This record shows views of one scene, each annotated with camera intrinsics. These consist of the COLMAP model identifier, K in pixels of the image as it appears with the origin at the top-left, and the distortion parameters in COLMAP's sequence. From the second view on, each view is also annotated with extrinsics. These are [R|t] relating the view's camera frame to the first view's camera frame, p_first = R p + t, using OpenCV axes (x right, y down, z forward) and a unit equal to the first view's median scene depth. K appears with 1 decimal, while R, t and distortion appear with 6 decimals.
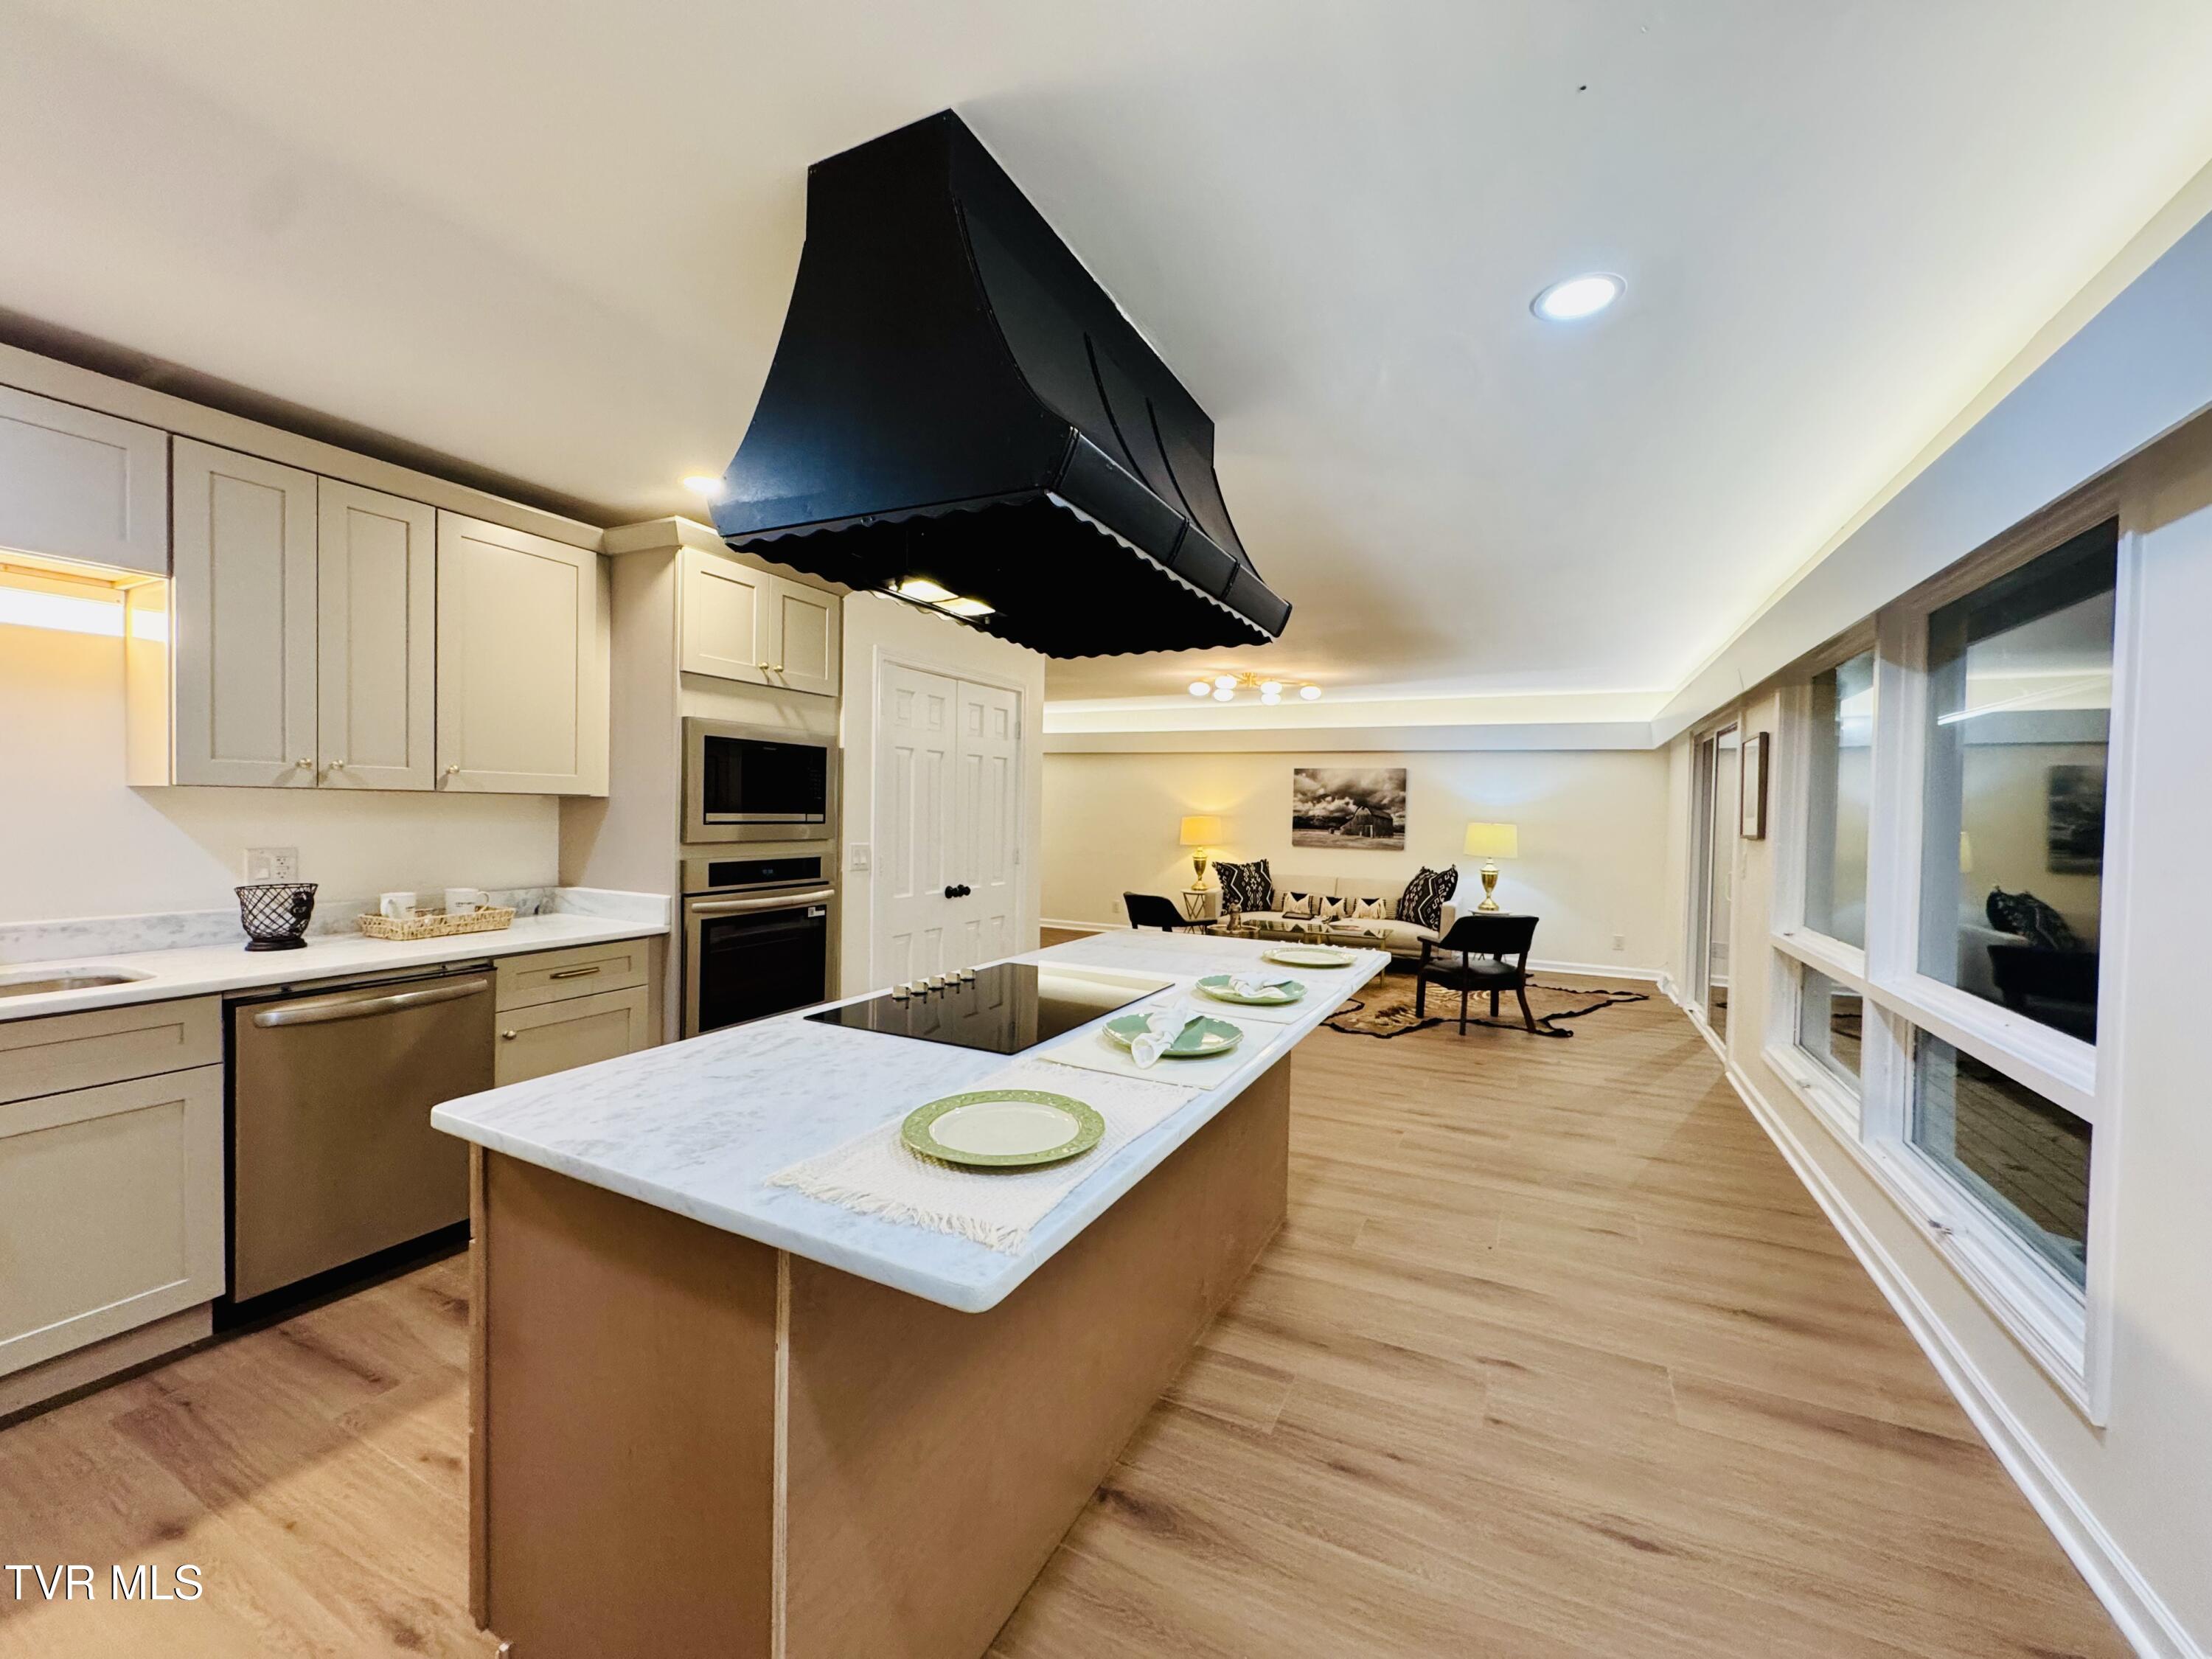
lens RADIAL K [[882.9, 0, 1102.1], [0, 882.9, 827.4], [0, 0, 1]] dist [-0.006275, 0.001226]
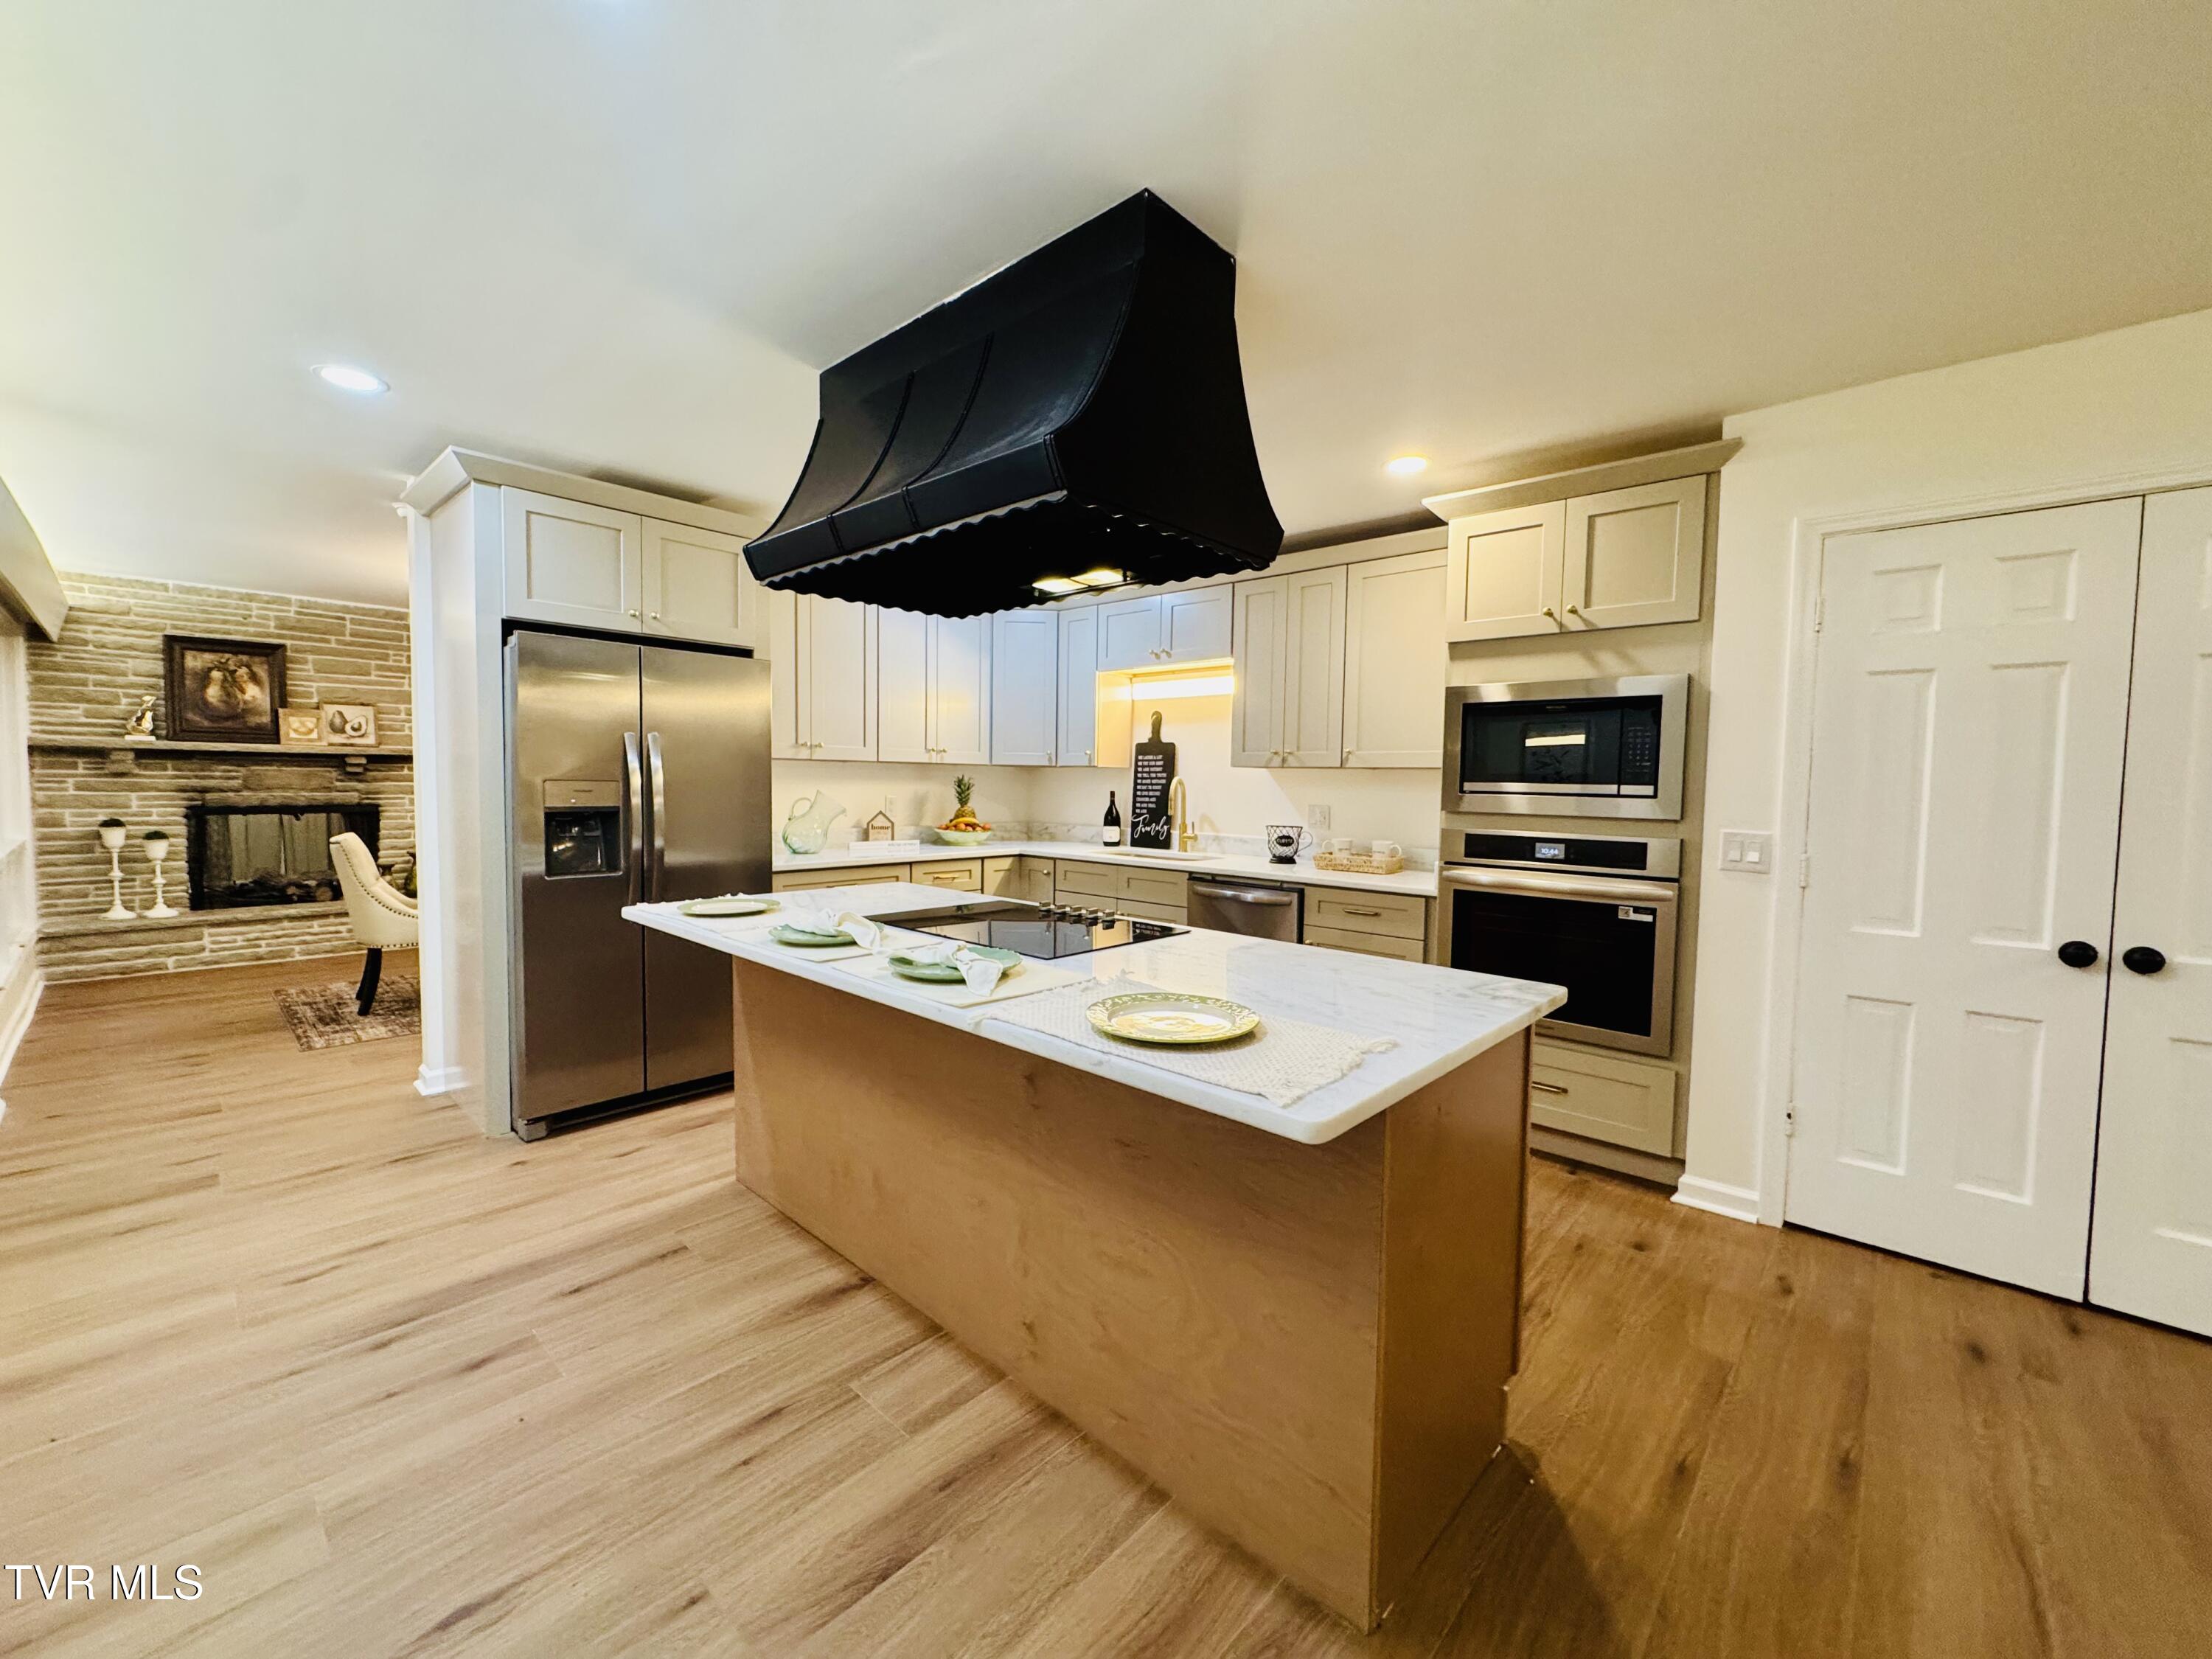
lens RADIAL K [[882.9, 0, 1104.6], [0, 882.9, 829.2], [0, 0, 1]] dist [-0.006275, 0.001226]
pose [[-0.277242, 0.031801, -0.960274, 0.610978], [-0.040157, 0.998195, 0.044651, 0.008466], [0.959961, 0.050941, -0.275465, 0.892383]]
